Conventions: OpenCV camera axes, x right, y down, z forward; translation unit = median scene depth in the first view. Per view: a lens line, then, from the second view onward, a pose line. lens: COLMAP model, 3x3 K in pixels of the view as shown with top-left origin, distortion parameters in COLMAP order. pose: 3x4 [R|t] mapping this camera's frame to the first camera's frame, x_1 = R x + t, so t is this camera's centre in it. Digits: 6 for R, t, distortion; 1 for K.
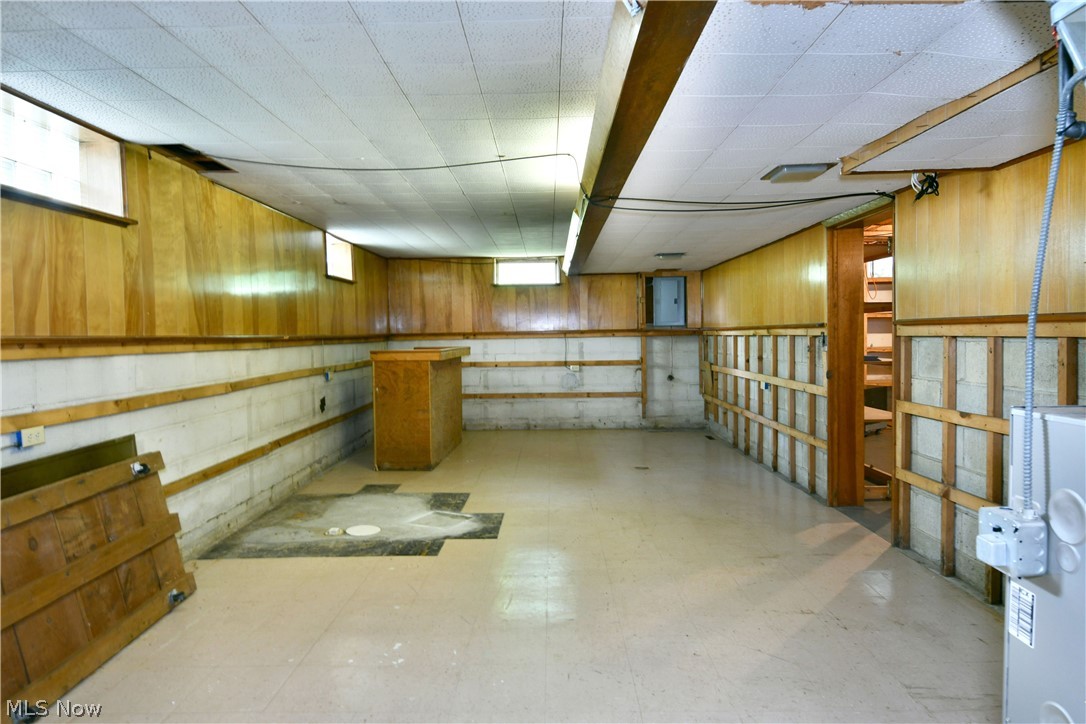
lens RADIAL K [[660.7, 0, 542.4], [0, 660.7, 358.6], [0, 0, 1]] dist [-0.010120, -0.006782]
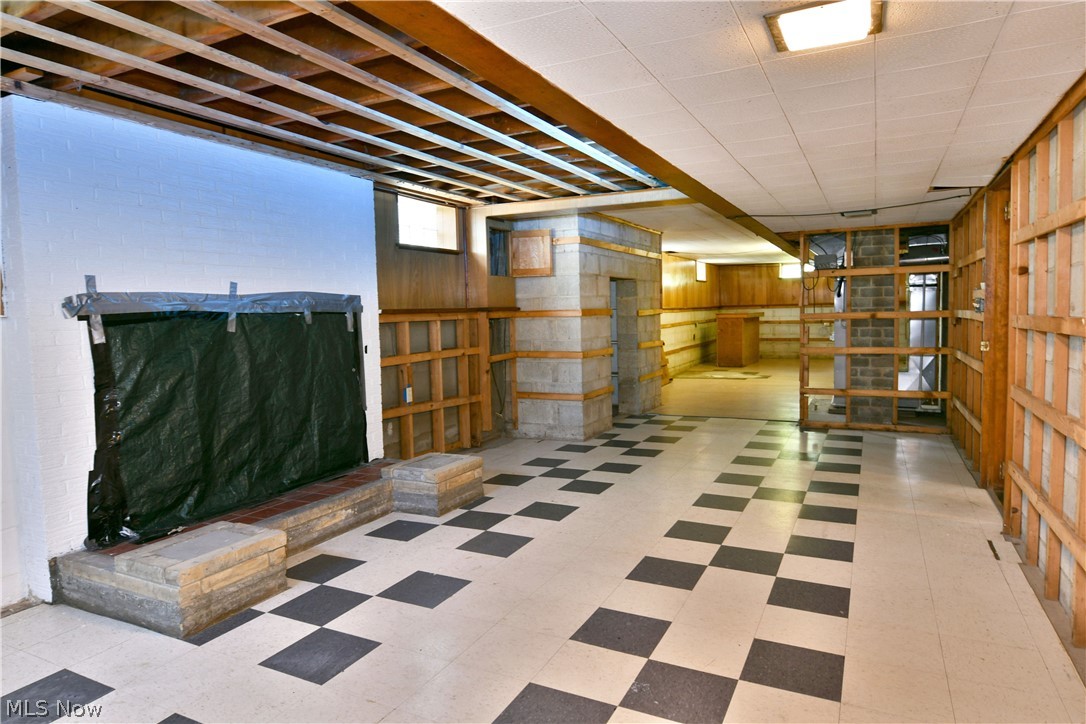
lens RADIAL K [[660.7, 0, 547.3], [0, 660.7, 357.0], [0, 0, 1]] dist [-0.010120, -0.006782]
pose [[0.900184, 0.026615, -0.434695, 0.152534], [-0.007215, 0.998905, 0.046220, 0.026824], [0.435449, -0.038470, 0.899391, -0.954473]]
